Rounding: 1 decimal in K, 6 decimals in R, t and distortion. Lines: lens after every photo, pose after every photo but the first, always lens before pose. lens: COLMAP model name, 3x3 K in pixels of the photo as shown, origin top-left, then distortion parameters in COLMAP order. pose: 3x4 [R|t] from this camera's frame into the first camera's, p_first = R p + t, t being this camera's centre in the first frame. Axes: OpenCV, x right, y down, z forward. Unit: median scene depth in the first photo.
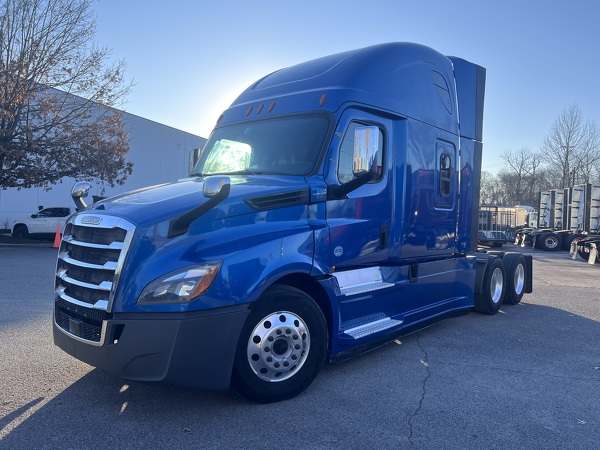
lens RADIAL K [[451.7, 0, 299.7], [0, 451.7, 223.2], [0, 0, 1]] dist [0.018030, 0.003236]
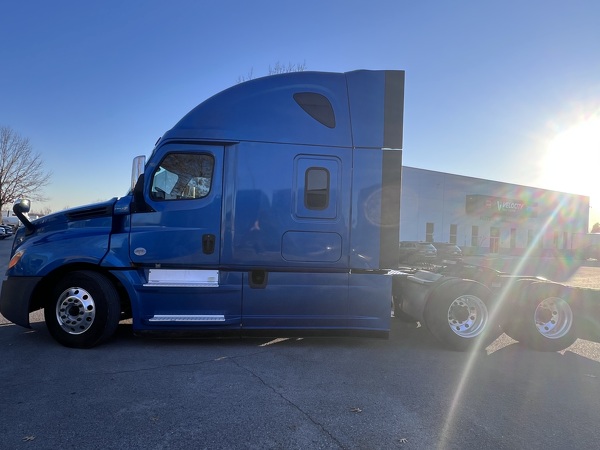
lens RADIAL K [[391.1, 0, 299.6], [0, 391.1, 226.7], [0, 0, 1]] dist [0.009281, 0.003179]
pose [[0.744929, -0.017177, -0.666923, 1.265484], [-0.028627, 0.997925, -0.057678, 0.043986], [0.666530, 0.062058, 0.742891, 0.469402]]
